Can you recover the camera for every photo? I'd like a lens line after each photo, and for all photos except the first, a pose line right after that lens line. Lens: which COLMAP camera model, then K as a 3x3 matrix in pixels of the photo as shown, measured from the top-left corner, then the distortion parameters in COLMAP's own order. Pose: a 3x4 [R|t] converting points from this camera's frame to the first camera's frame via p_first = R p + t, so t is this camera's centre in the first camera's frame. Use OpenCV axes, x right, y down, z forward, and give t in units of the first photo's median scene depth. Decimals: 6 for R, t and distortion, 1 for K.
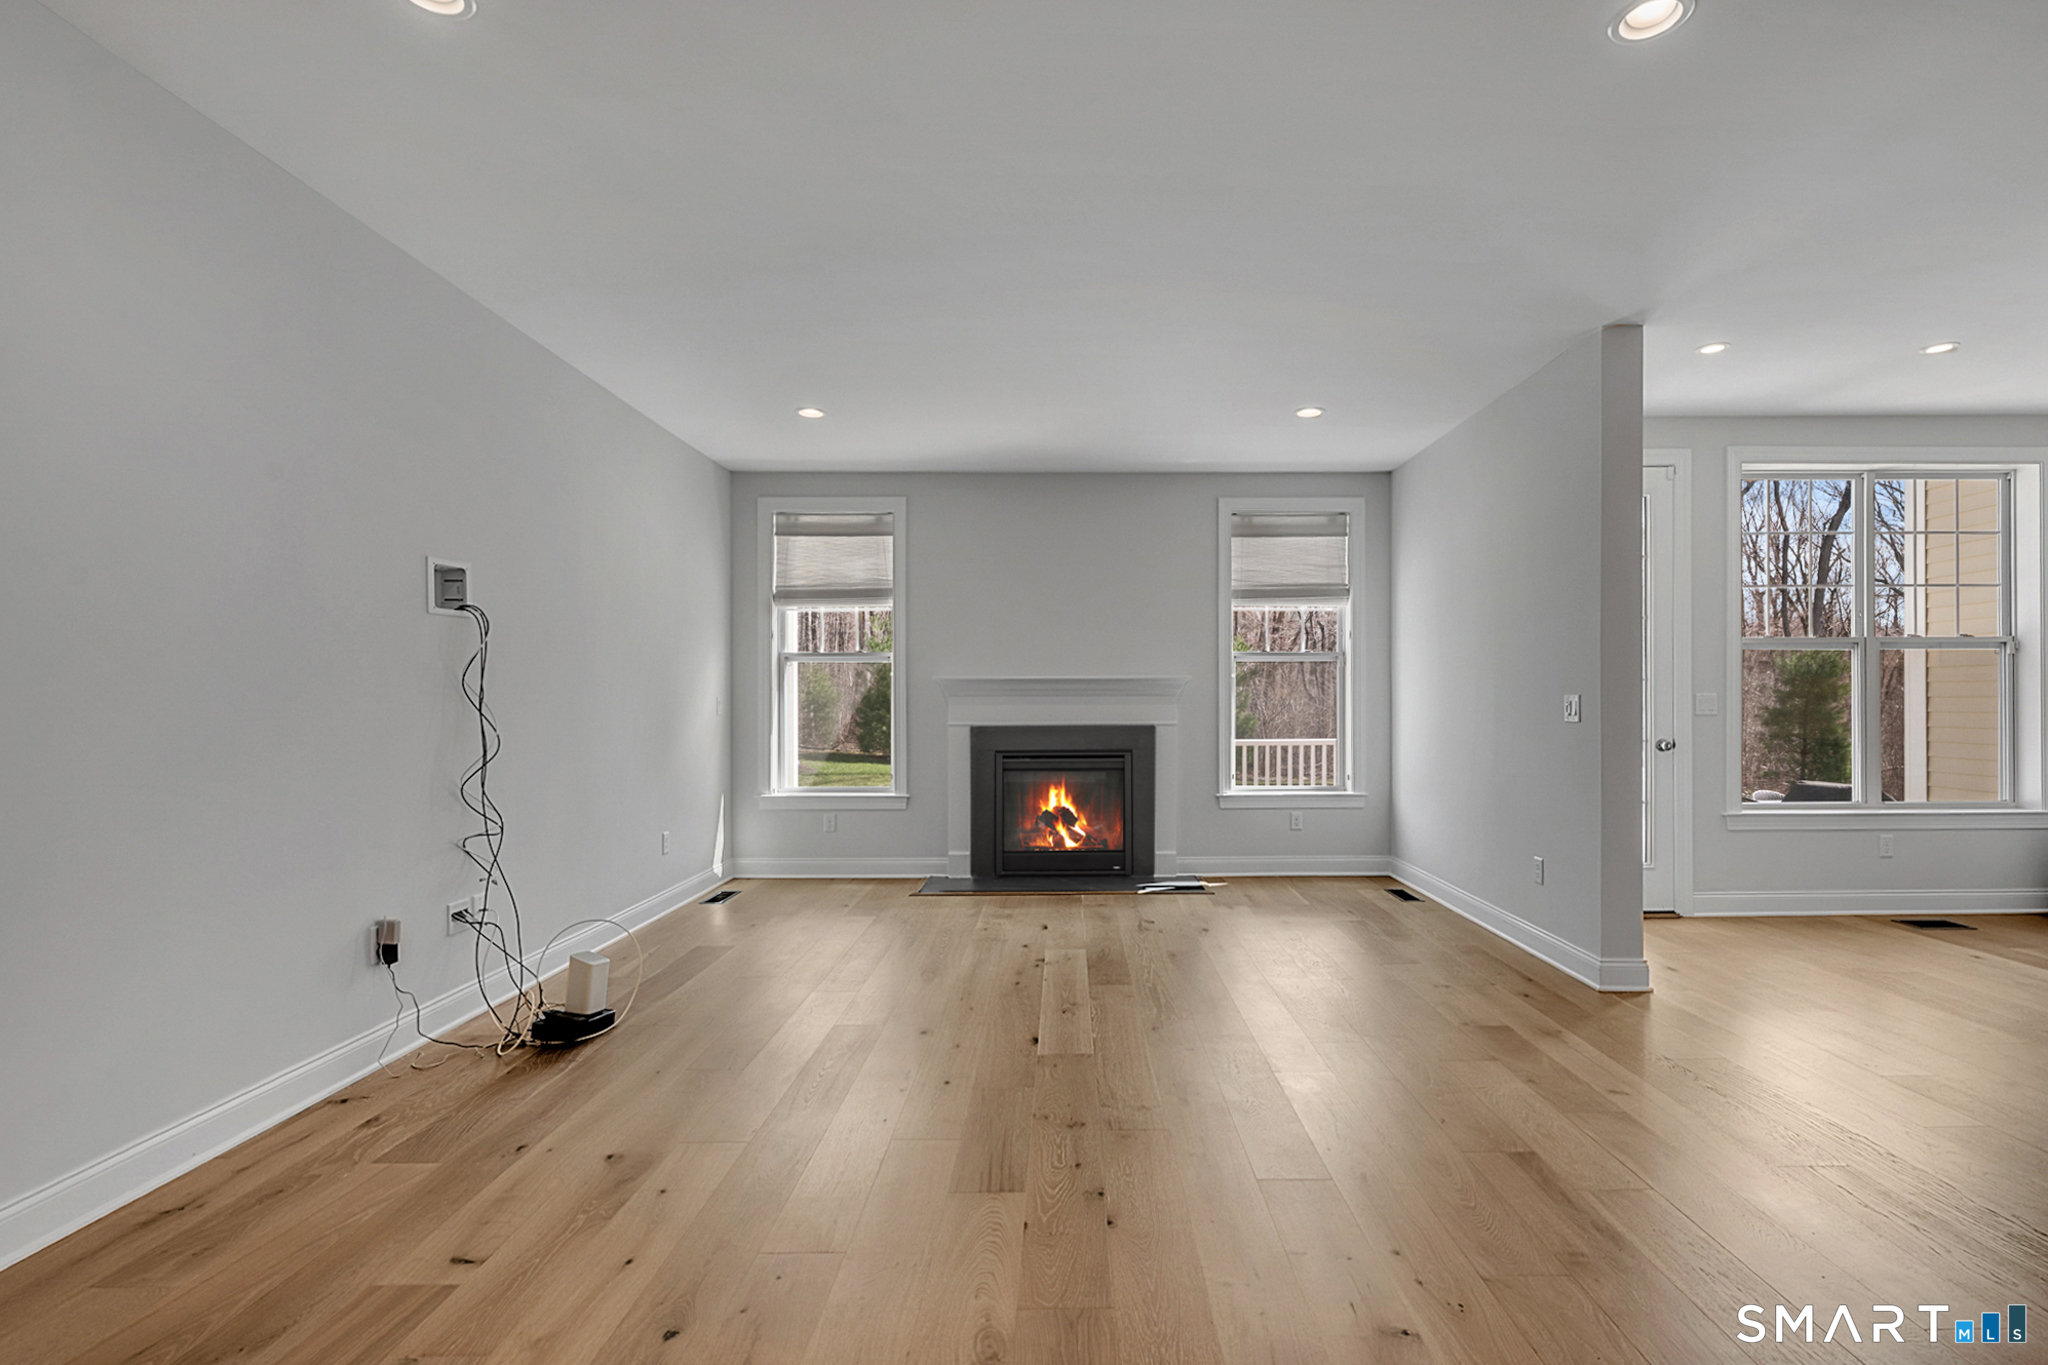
lens RADIAL K [[898.8, 0, 1063.3], [0, 898.8, 697.9], [0, 0, 1]] dist [-0.001010, -0.000153]
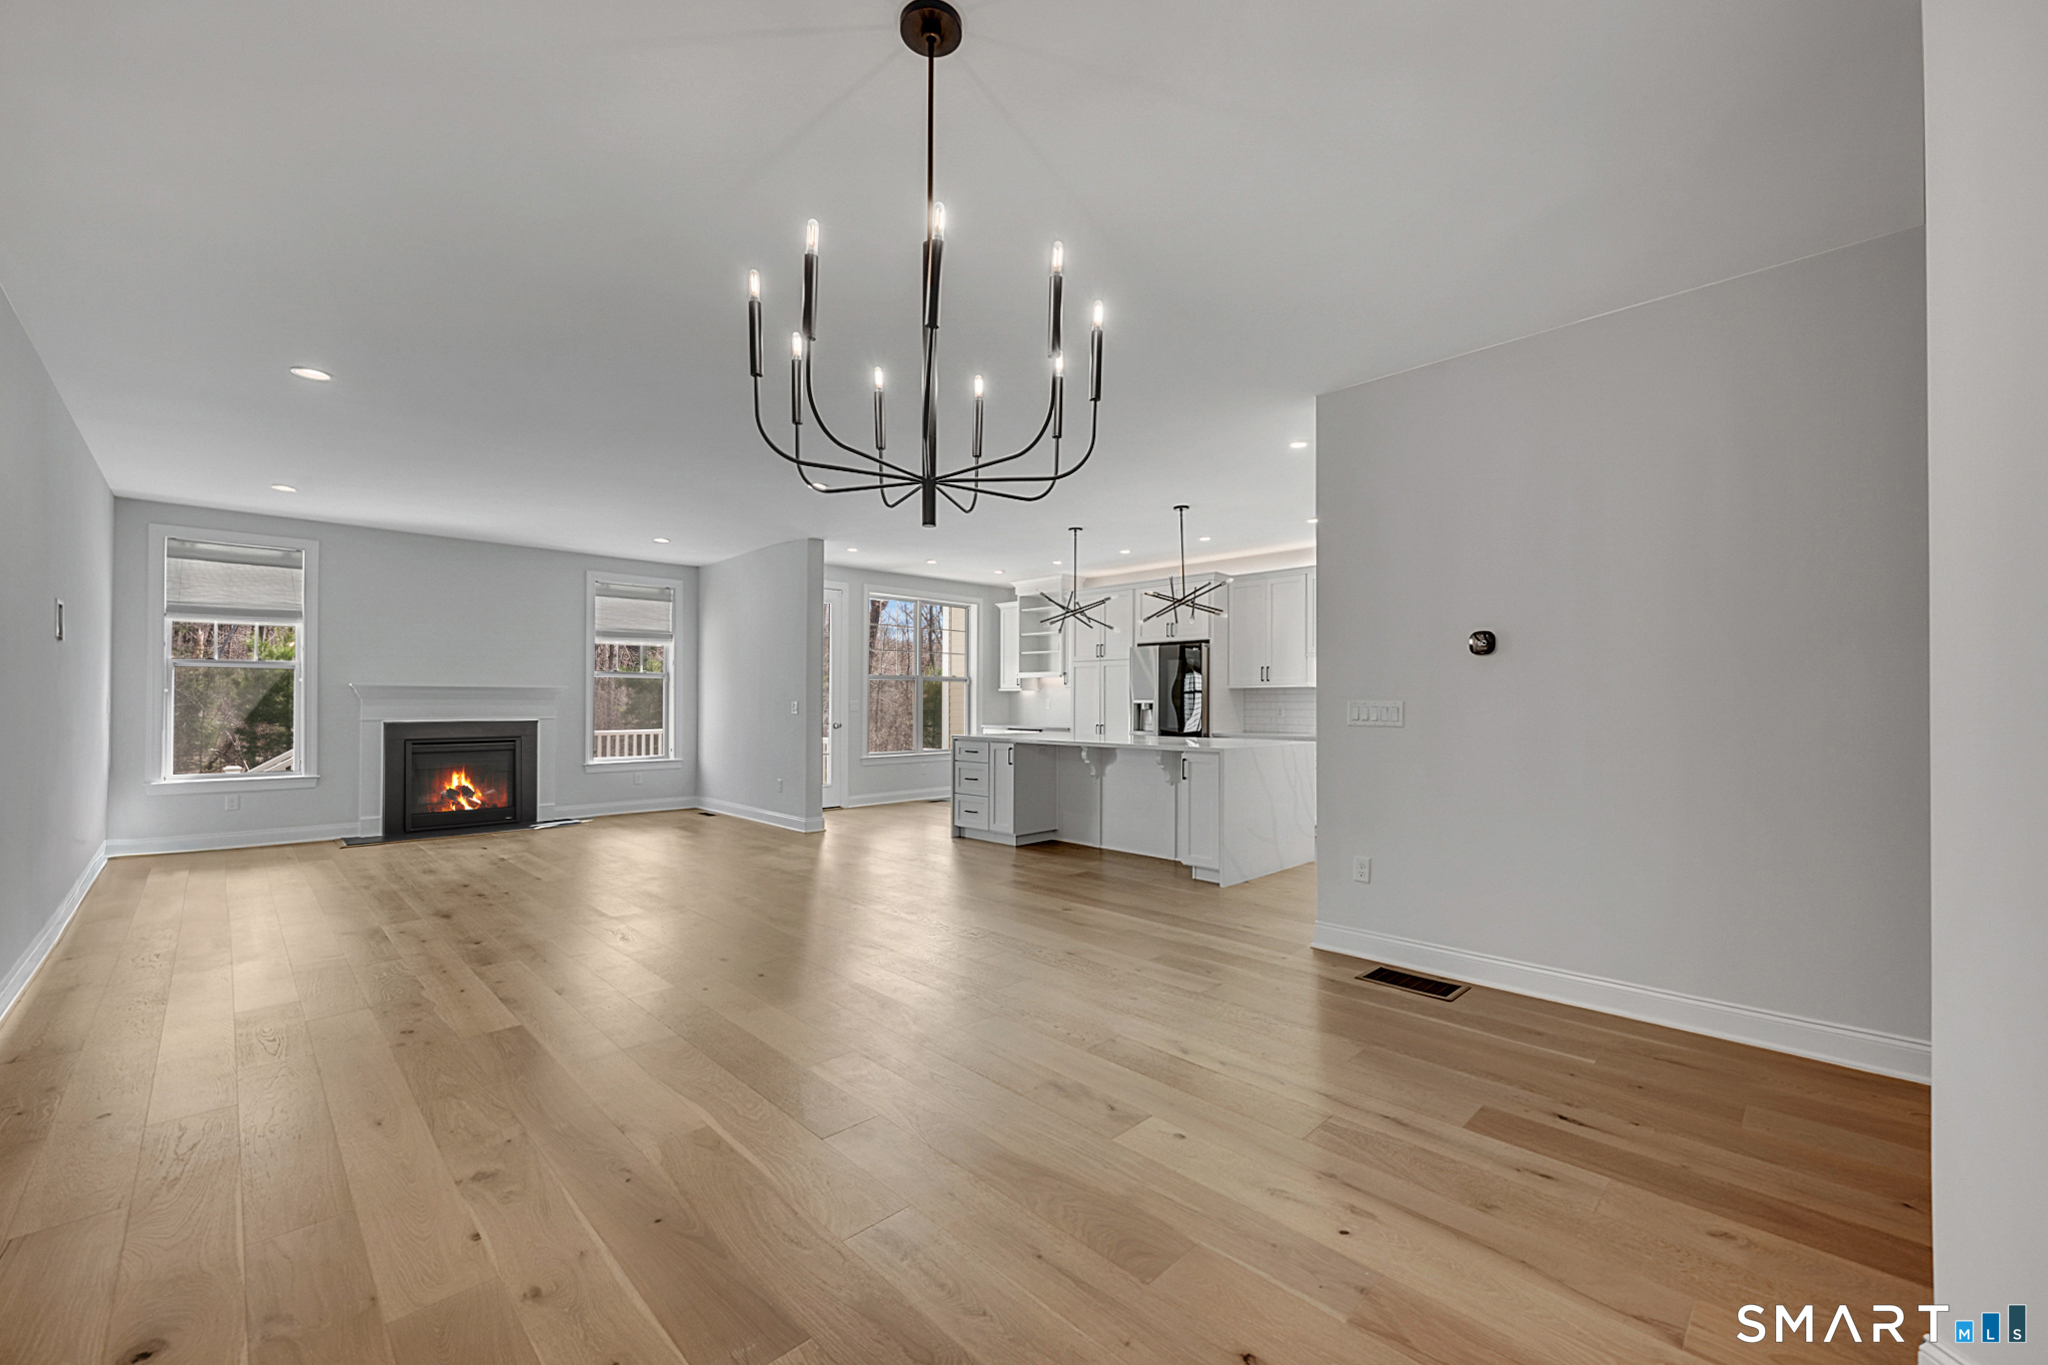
lens RADIAL K [[820.9, 0, 1036.8], [0, 820.9, 697.4], [0, 0, 1]] dist [0.002396, 0.000647]
pose [[0.701396, 0.009578, 0.712707, -0.290689], [-0.008723, 0.999950, -0.004854, -0.006057], [-0.712718, -0.002812, 0.701445, -0.537963]]
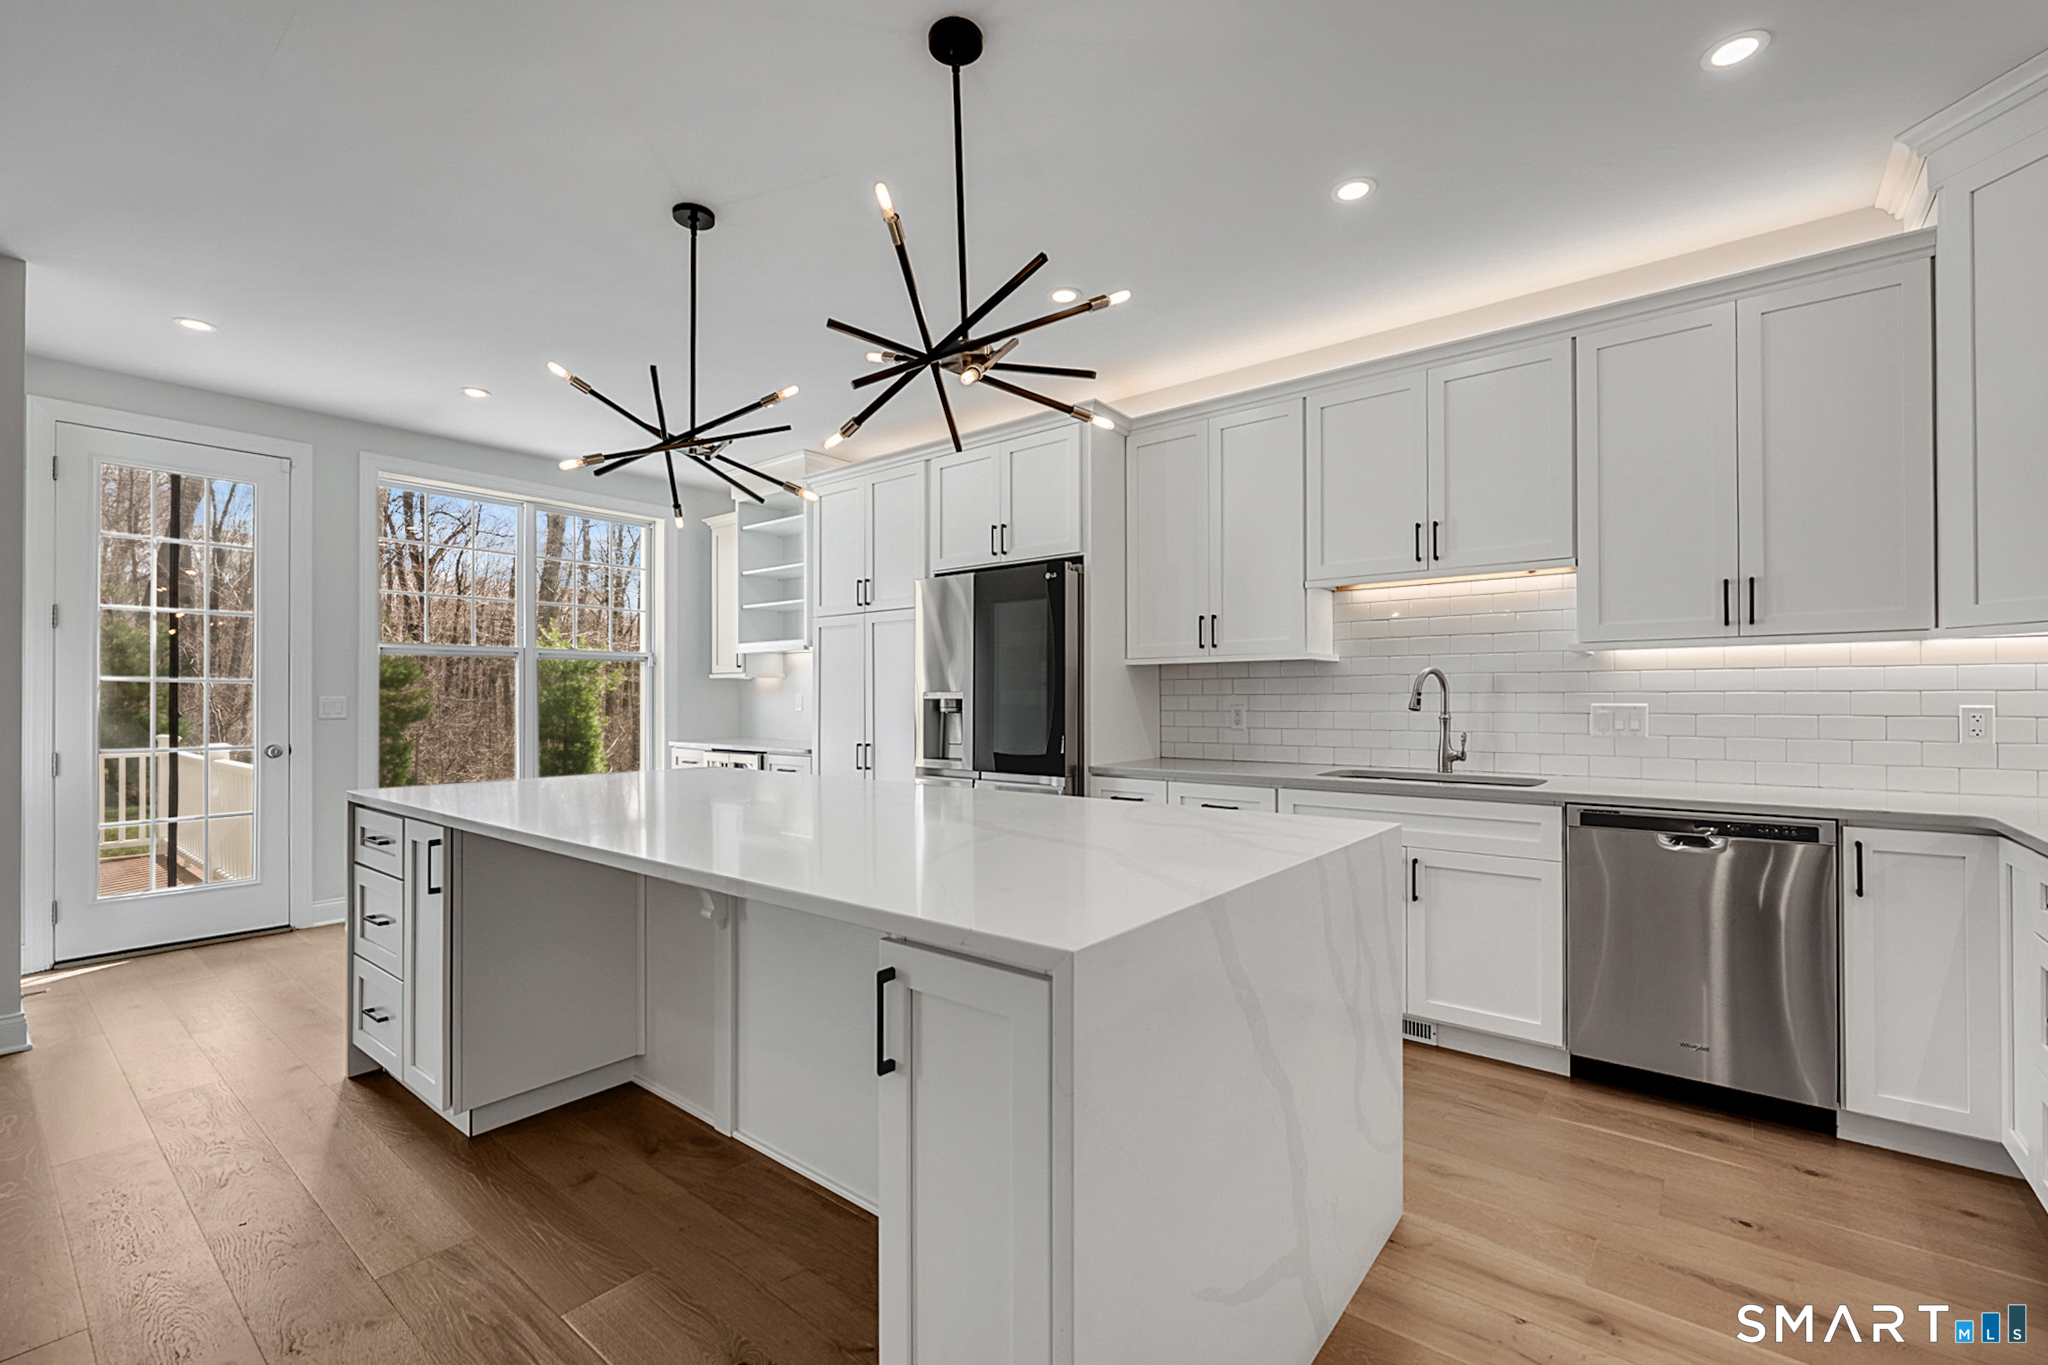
lens RADIAL K [[875.7, 0, 993.5], [0, 875.7, 690.0], [0, 0, 1]] dist [0.001190, 0.000061]
pose [[0.639721, 0.011453, 0.768522, 0.361079], [-0.005292, 0.999931, -0.010497, -0.004916], [-0.768589, 0.002648, 0.639737, -0.137196]]
